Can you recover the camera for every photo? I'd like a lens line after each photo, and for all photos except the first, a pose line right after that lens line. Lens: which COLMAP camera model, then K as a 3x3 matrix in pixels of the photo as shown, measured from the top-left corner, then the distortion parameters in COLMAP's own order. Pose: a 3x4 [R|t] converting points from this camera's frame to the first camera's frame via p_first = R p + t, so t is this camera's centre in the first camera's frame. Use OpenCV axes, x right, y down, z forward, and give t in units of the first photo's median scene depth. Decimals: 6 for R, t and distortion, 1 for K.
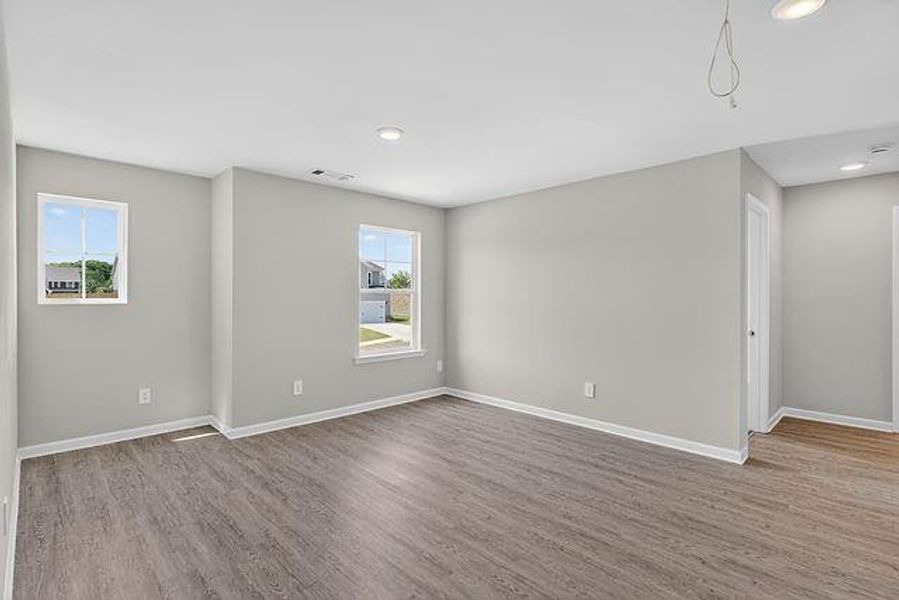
lens RADIAL K [[431.7, 0, 445.5], [0, 431.7, 297.4], [0, 0, 1]] dist [0.009074, -0.002151]
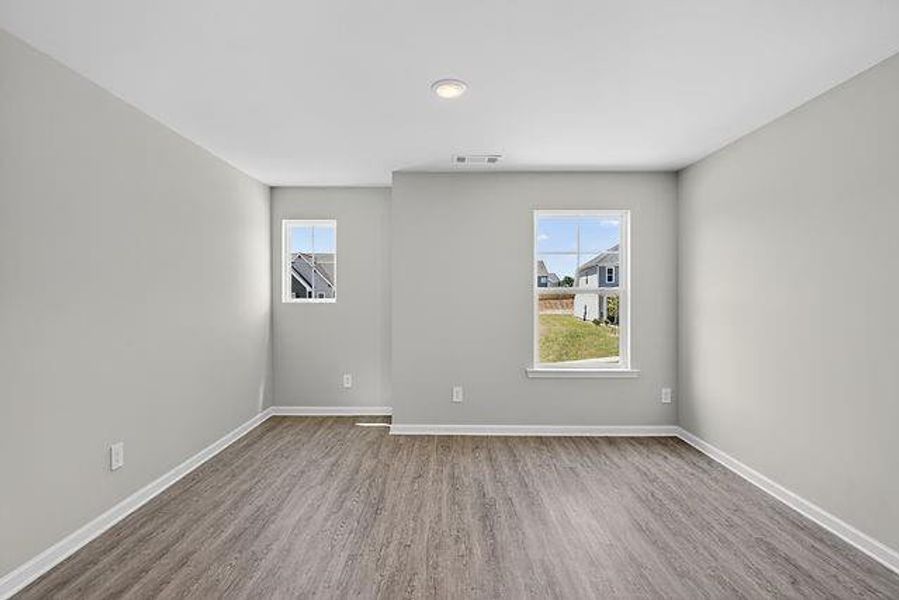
lens RADIAL K [[431.7, 0, 446.0], [0, 431.7, 299.9], [0, 0, 1]] dist [0.009074, -0.002151]
pose [[0.714762, 0.008378, -0.699317, 0.326421], [-0.000721, 0.999937, 0.011242, -0.007909], [0.699367, -0.007531, 0.714723, 0.348303]]
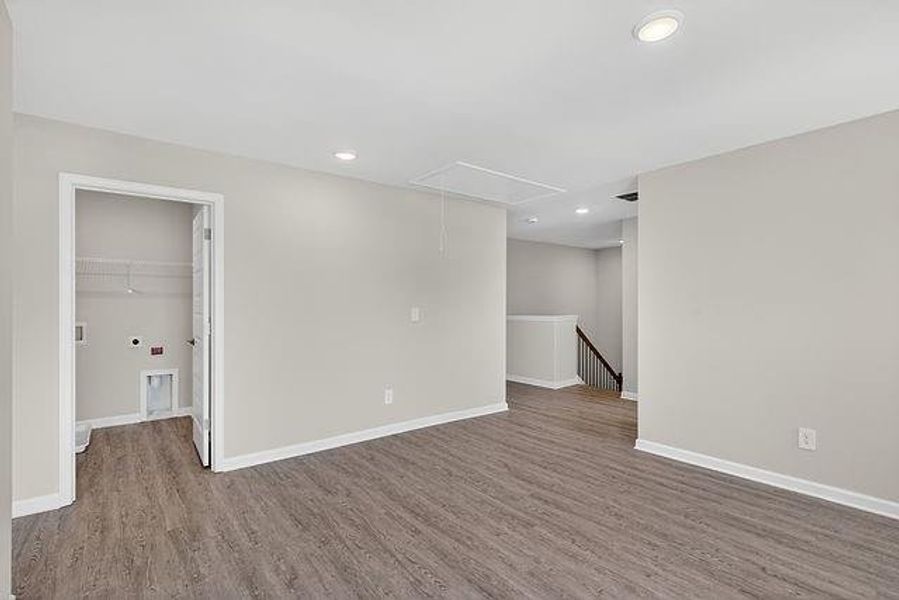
lens RADIAL K [[431.7, 0, 443.0], [0, 431.7, 299.7], [0, 0, 1]] dist [0.009074, -0.002151]
pose [[-0.994550, -0.000500, 0.104258, 0.079979], [-0.001389, 0.999963, -0.008455, -0.002691], [-0.104250, -0.008554, -0.994514, 1.282934]]
